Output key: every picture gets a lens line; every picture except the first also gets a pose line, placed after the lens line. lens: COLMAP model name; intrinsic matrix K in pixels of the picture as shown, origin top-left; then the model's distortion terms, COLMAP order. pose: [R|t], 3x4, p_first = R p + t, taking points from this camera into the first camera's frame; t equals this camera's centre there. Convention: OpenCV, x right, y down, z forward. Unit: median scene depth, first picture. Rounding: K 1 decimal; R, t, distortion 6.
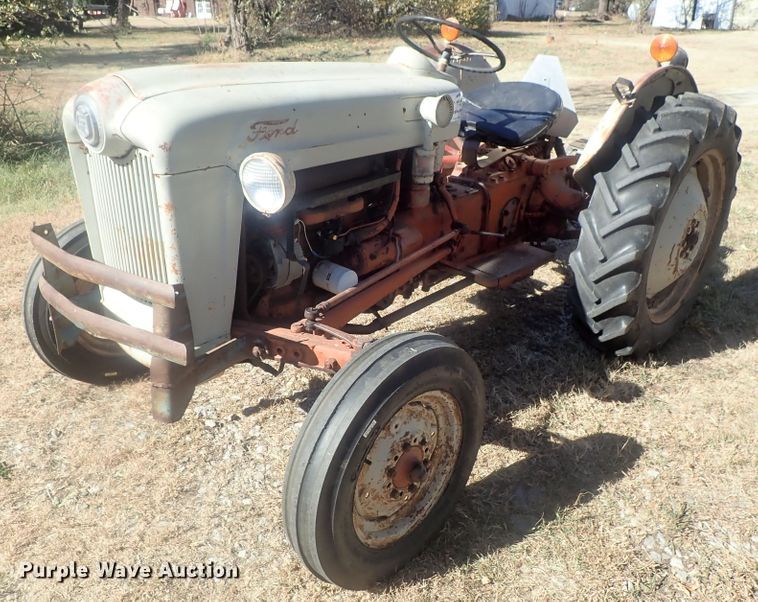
lens RADIAL K [[722.6, 0, 379.0], [0, 722.6, 301.0], [0, 0, 1]] dist [0.002182, -0.000521]
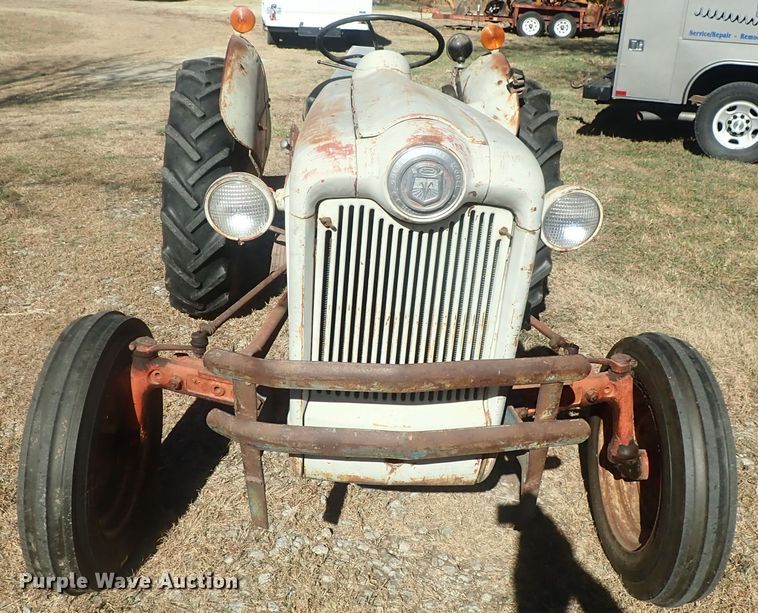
lens RADIAL K [[836.6, 0, 377.7], [0, 836.6, 275.8], [0, 0, 1]] dist [-0.002948, -0.014194]
pose [[0.690888, -0.231806, 0.684792, -0.667095], [0.249732, 0.965418, 0.074845, -0.146918], [-0.678460, 0.119305, 0.724885, 0.264655]]
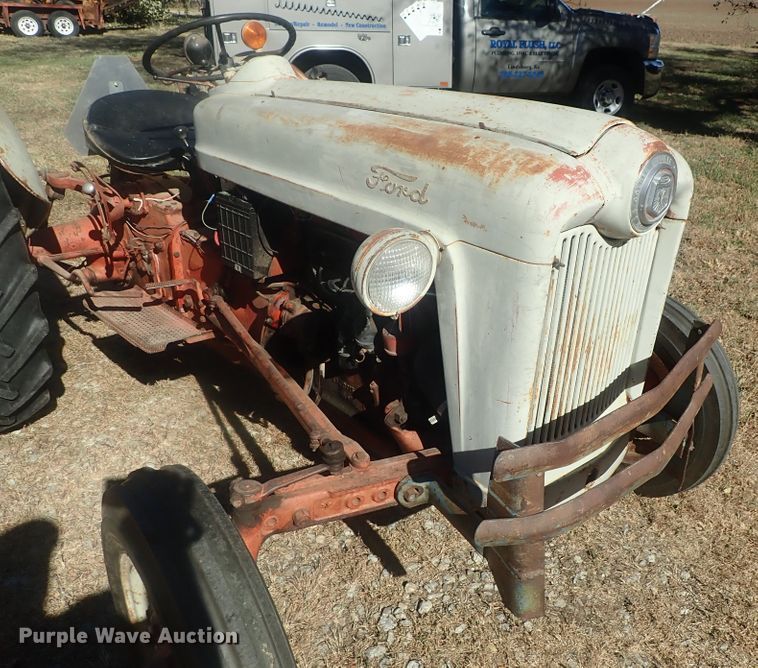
lens RADIAL K [[711.2, 0, 468.4], [0, 711.2, 315.3], [0, 0, 1]] dist [-0.006771, 0.007367]
pose [[0.007932, -0.423782, 0.905730, -0.683496], [0.358191, 0.846860, 0.393101, -0.306327], [-0.933615, 0.321306, 0.158512, 0.696283]]
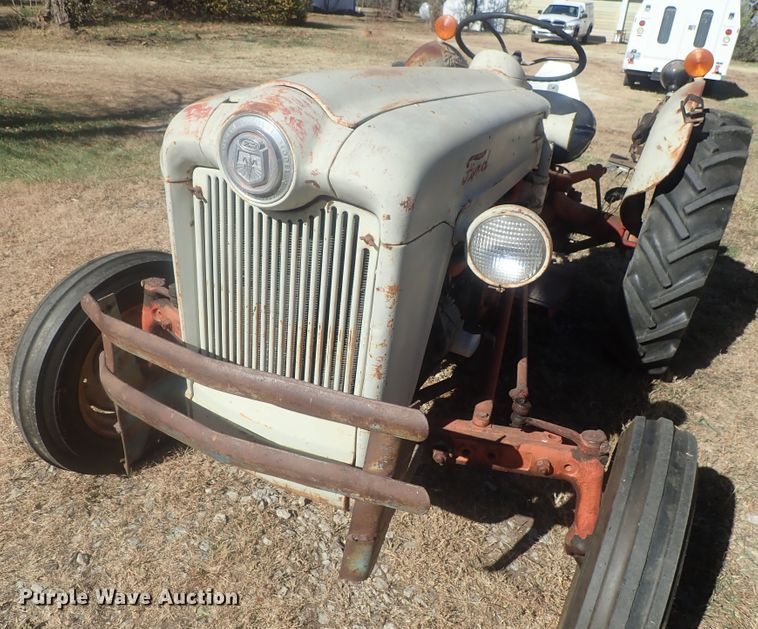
lens RADIAL K [[650.1, 0, 370.8], [0, 650.1, 313.2], [0, 0, 1]] dist [-0.004987, -0.001233]
pose [[0.960905, -0.058261, 0.270680, -0.296383], [0.040022, 0.996571, 0.072423, -0.095413], [-0.273971, -0.058758, 0.959941, 0.263704]]
